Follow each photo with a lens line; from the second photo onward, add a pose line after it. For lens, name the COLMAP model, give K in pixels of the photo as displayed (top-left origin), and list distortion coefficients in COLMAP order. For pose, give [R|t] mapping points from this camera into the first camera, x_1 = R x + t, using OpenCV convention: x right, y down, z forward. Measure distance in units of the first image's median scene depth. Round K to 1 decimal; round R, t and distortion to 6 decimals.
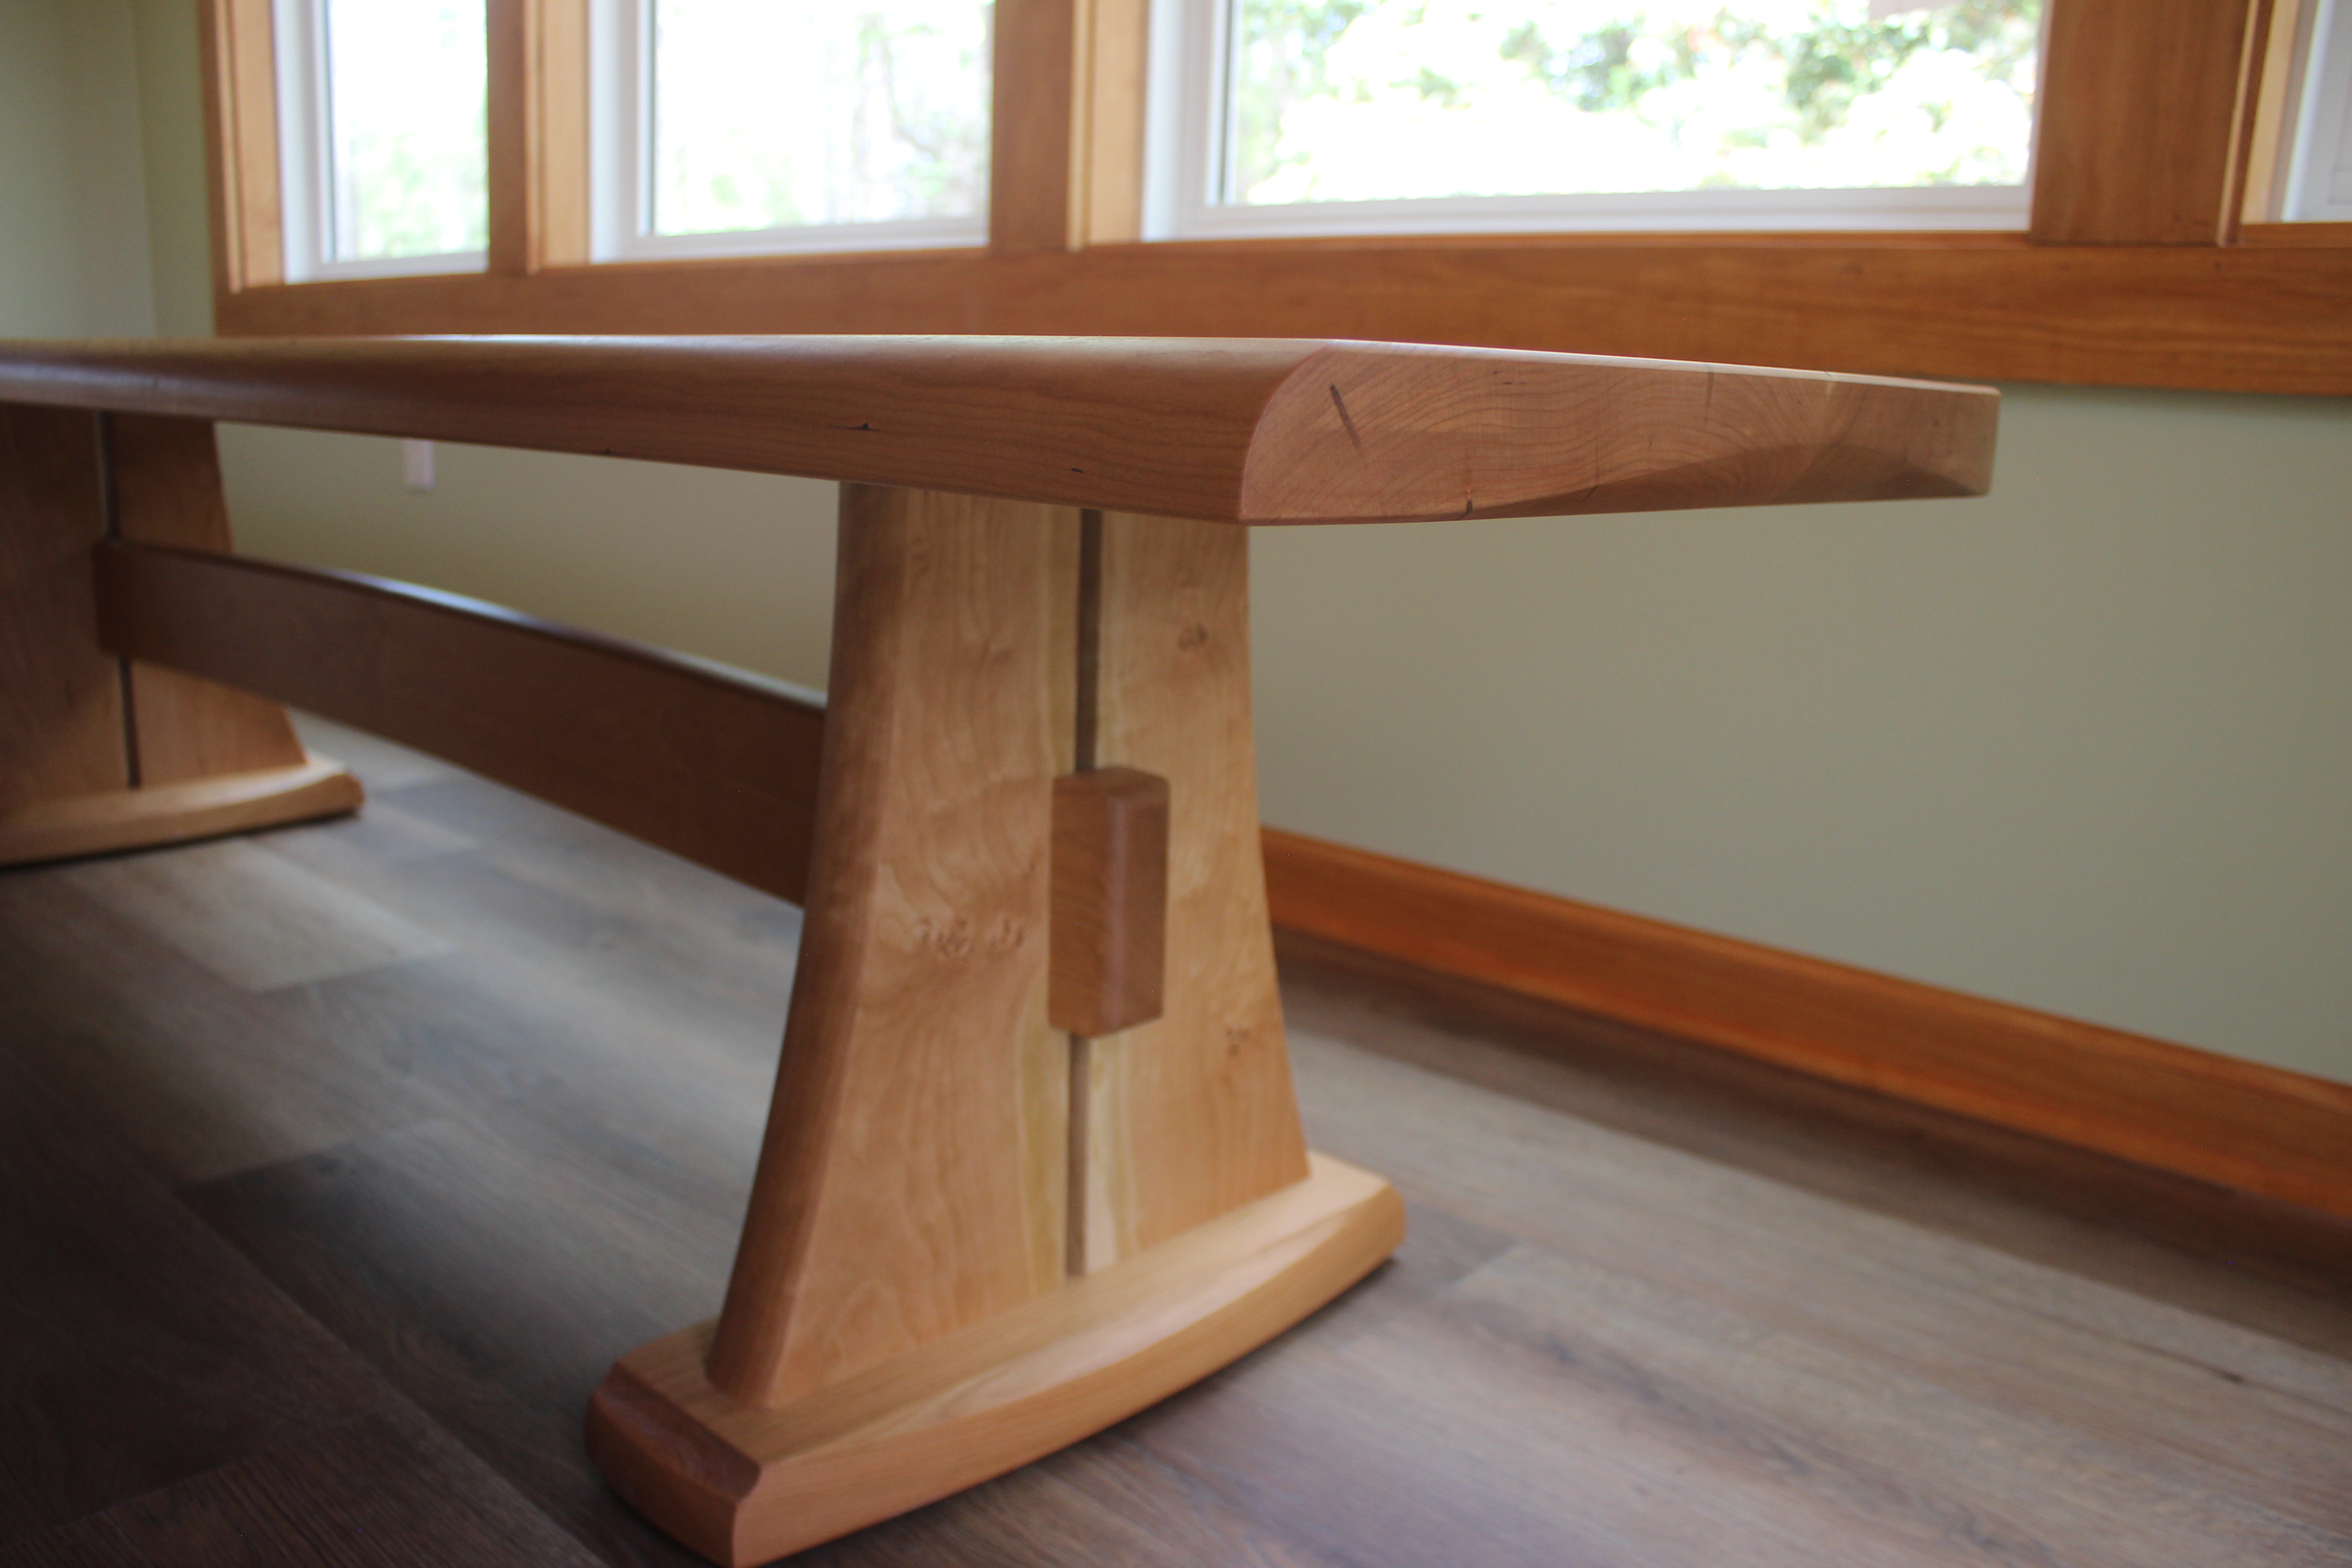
lens RADIAL K [[1912.7, 0, 1176.0], [0, 1912.7, 784.0], [0, 0, 1]] dist [-0.165795, 0.138048]
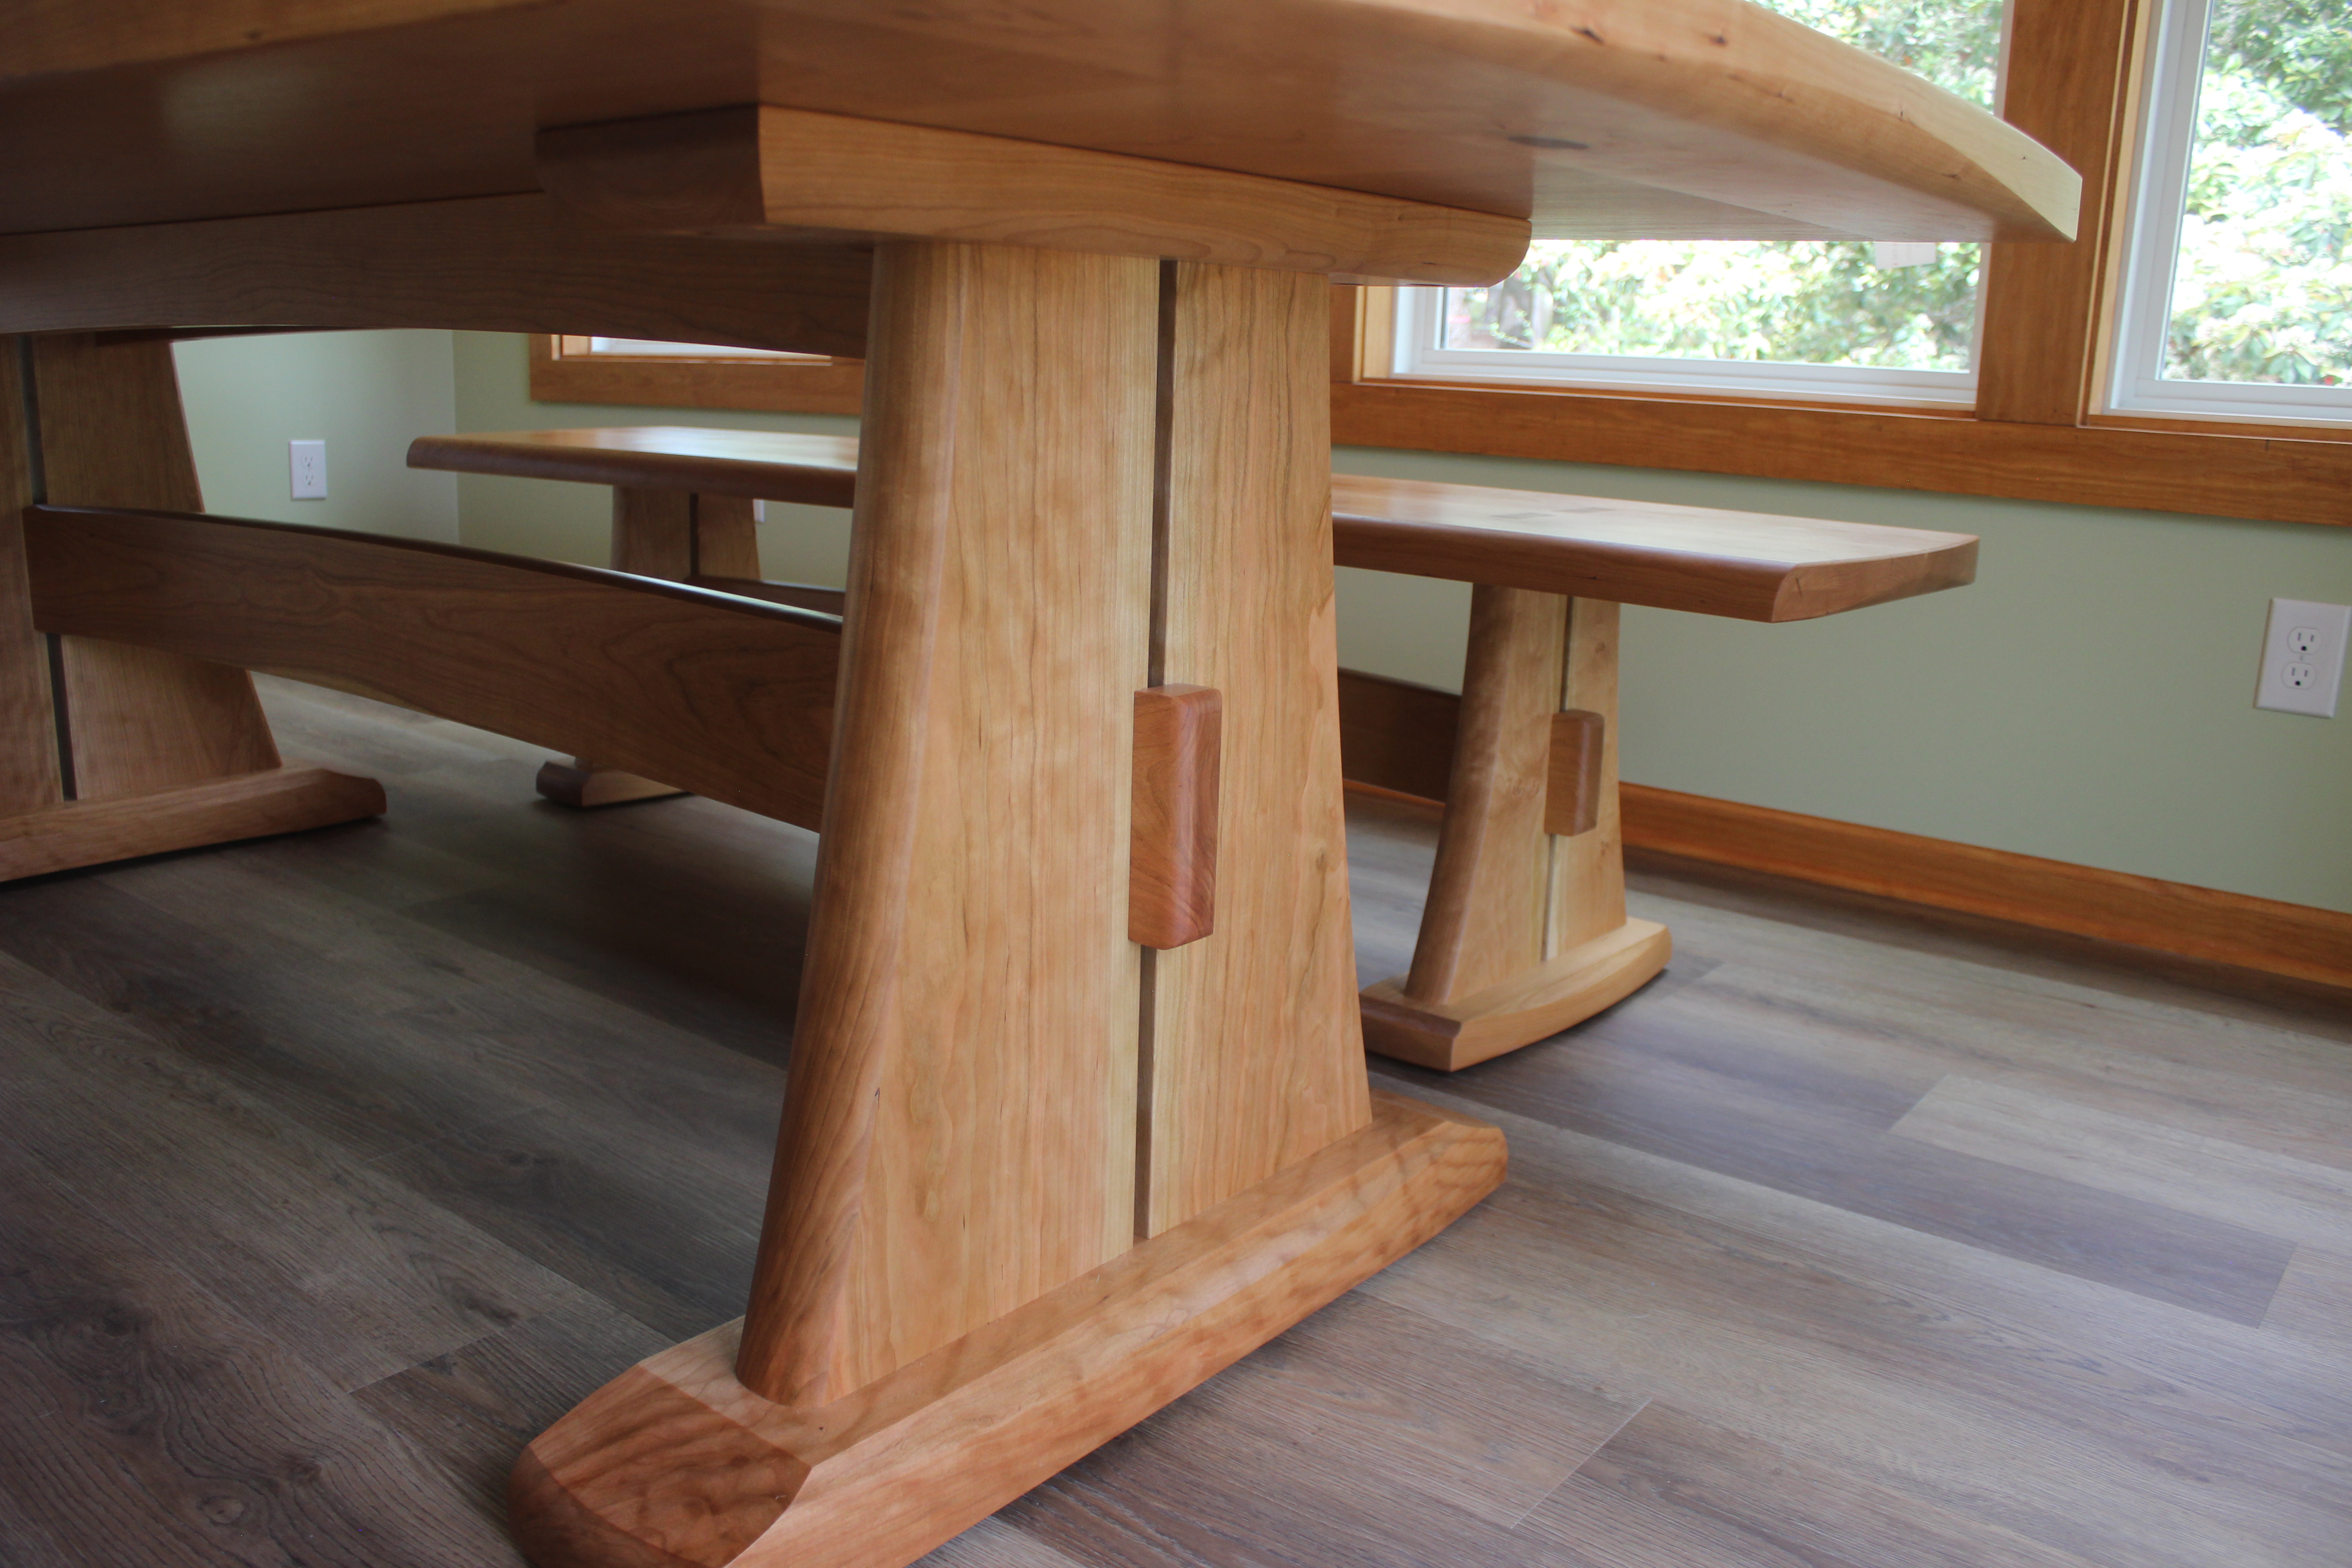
lens RADIAL K [[1912.7, 0, 1176.0], [0, 1912.7, 784.0], [0, 0, 1]] dist [-0.165795, 0.138048]
pose [[0.998497, -0.018703, 0.051507, -0.516313], [0.018110, 0.999764, 0.011959, 0.036175], [-0.051718, -0.011009, 0.998601, -0.957878]]
